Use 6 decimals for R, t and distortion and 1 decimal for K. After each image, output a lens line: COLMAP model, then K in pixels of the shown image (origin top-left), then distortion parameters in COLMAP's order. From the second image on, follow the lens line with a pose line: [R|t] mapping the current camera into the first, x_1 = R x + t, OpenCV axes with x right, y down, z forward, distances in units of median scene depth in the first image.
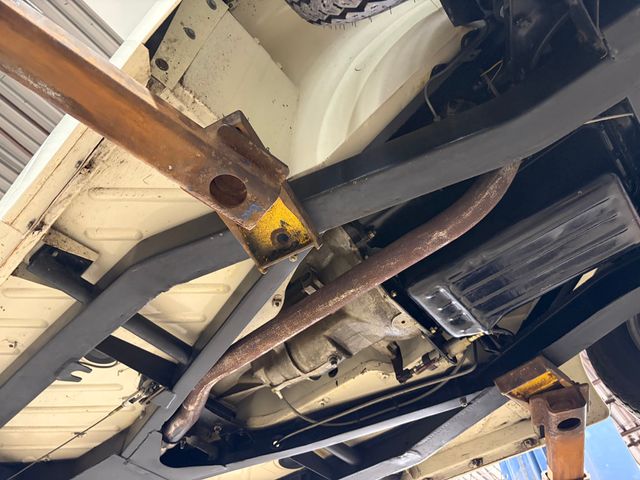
lens RADIAL K [[487.8, 0, 320.0], [0, 487.8, 240.0], [0, 0, 1]] dist [0.063046, -0.075657]
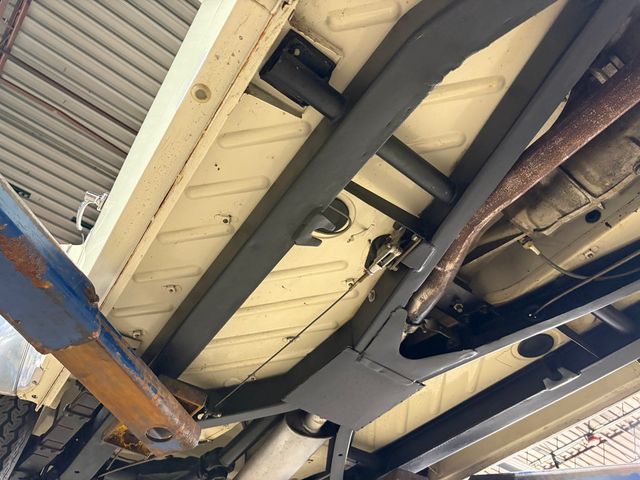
lens RADIAL K [[487.8, 0, 320.0], [0, 487.8, 240.0], [0, 0, 1]] dist [0.063046, -0.075657]
pose [[0.982674, -0.161797, -0.090406, -0.365337], [0.164807, 0.985961, 0.026840, 0.227491], [0.084794, -0.041274, 0.995543, 0.179133]]
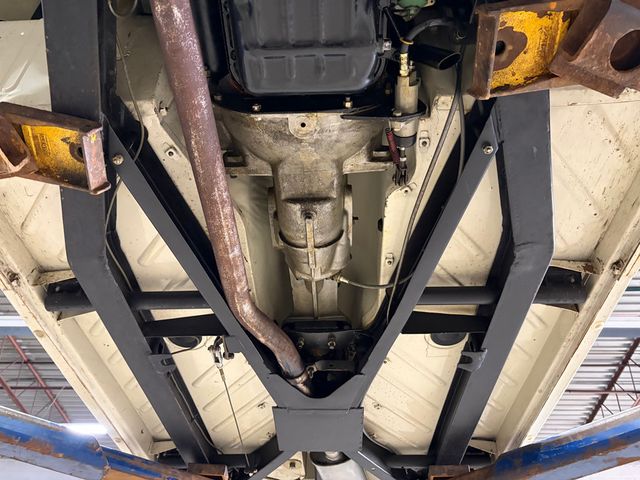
lens RADIAL K [[494.4, 0, 334.6], [0, 494.4, 251.2], [0, 0, 1]] dist [0.004908, -0.004492]
pose [[0.615240, -0.561436, -0.553417, 0.448355], [0.603872, 0.786903, -0.126975, 0.390663], [0.506773, -0.256073, 0.823169, 0.285454]]
